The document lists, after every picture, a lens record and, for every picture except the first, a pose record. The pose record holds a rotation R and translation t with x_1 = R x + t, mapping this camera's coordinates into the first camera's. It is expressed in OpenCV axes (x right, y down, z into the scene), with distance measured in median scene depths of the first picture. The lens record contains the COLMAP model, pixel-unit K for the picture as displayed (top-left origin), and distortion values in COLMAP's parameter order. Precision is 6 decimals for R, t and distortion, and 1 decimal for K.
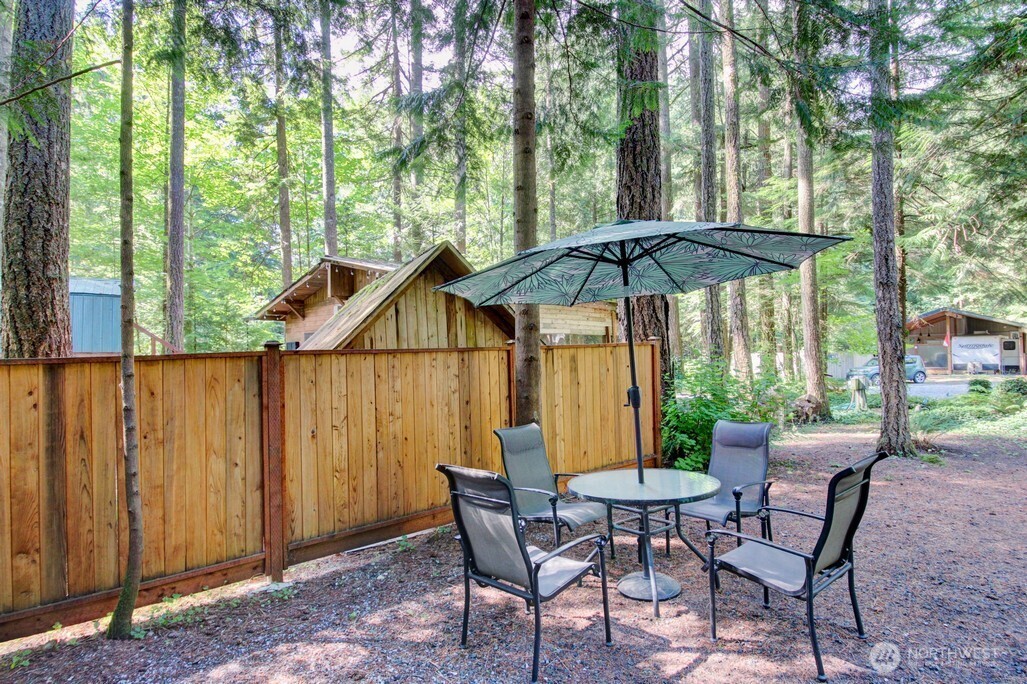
lens RADIAL K [[553.3, 0, 513.5], [0, 553.3, 342.0], [0, 0, 1]] dist [0.002994, -0.020440]
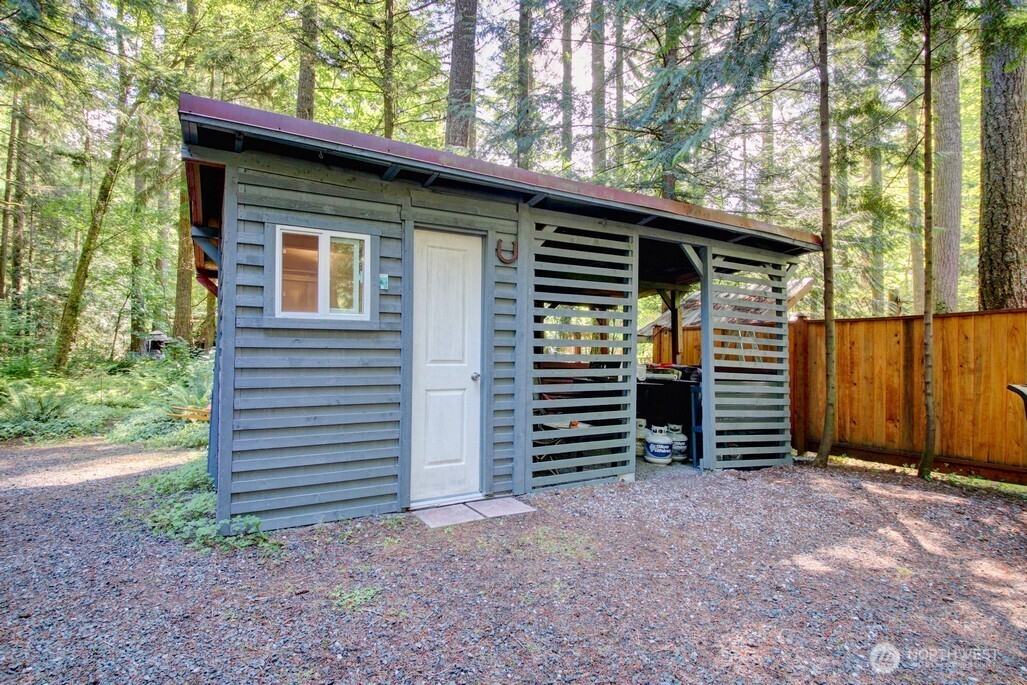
lens RADIAL K [[537.1, 0, 513.5], [0, 537.1, 342.5], [0, 0, 1]] dist [-0.000342, -0.002764]
pose [[-0.167079, 0.008109, -0.985910, 0.971269], [0.021713, 0.999754, 0.004543, 0.071572], [0.985704, -0.020648, -0.167214, 0.027652]]
